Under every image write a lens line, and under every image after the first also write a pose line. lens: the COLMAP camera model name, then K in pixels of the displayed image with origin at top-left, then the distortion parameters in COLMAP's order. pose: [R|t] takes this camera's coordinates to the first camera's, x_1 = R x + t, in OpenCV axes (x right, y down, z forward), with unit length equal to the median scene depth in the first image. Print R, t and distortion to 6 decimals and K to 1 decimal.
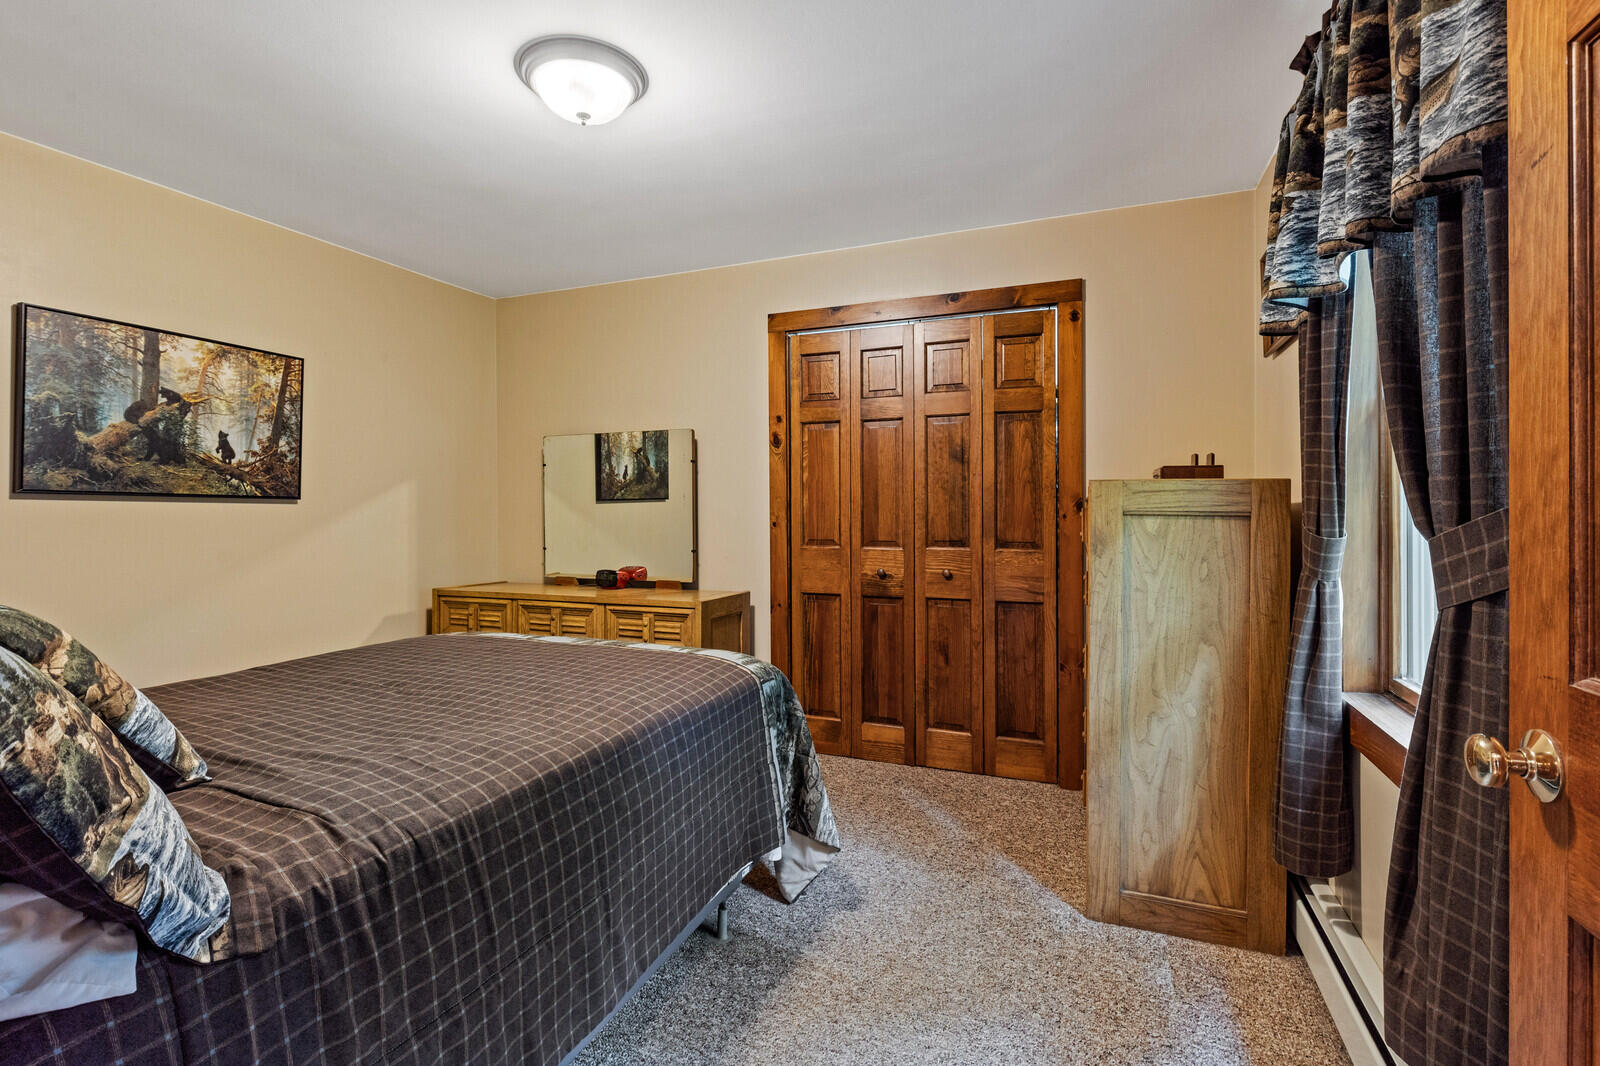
lens RADIAL K [[733.4, 0, 797.0], [0, 733.4, 519.1], [0, 0, 1]] dist [0.000563, 0.000200]
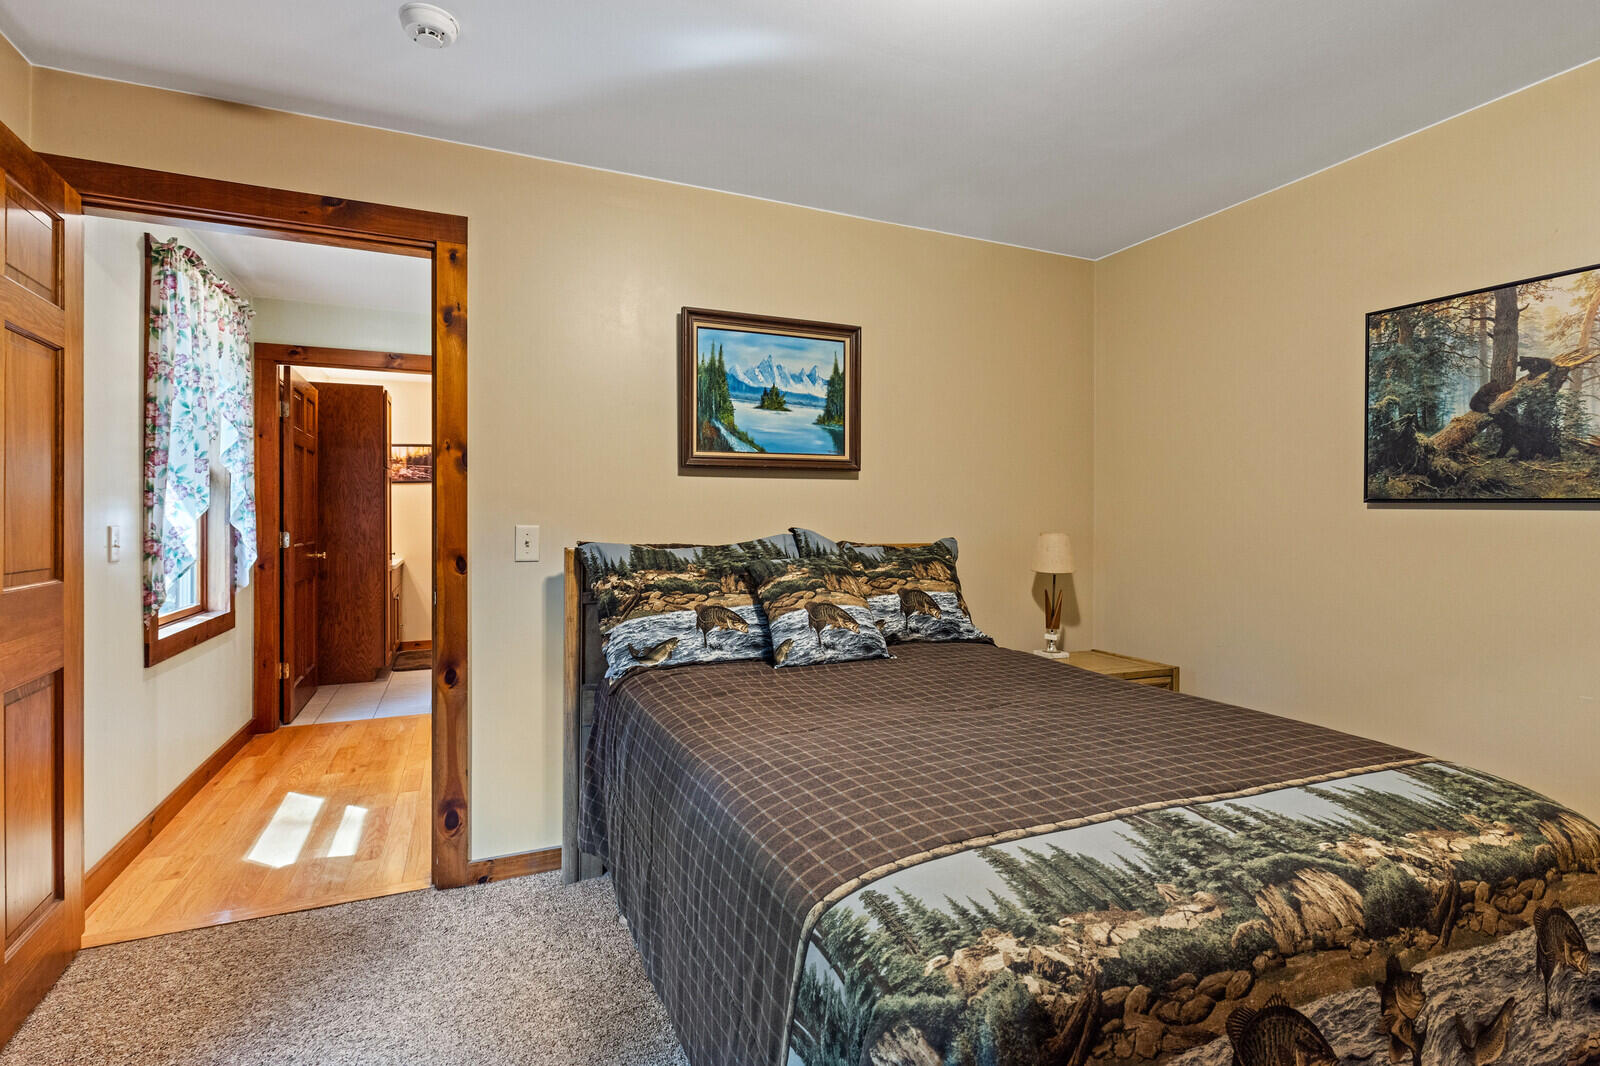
lens RADIAL K [[733.4, 0, 796.4], [0, 733.4, 525.4], [0, 0, 1]] dist [0.000563, 0.000200]
pose [[-0.675997, 0.004739, -0.736889, 0.196051], [-0.017757, 0.999584, 0.022718, -0.012020], [0.736690, 0.028442, -0.675632, 1.000129]]
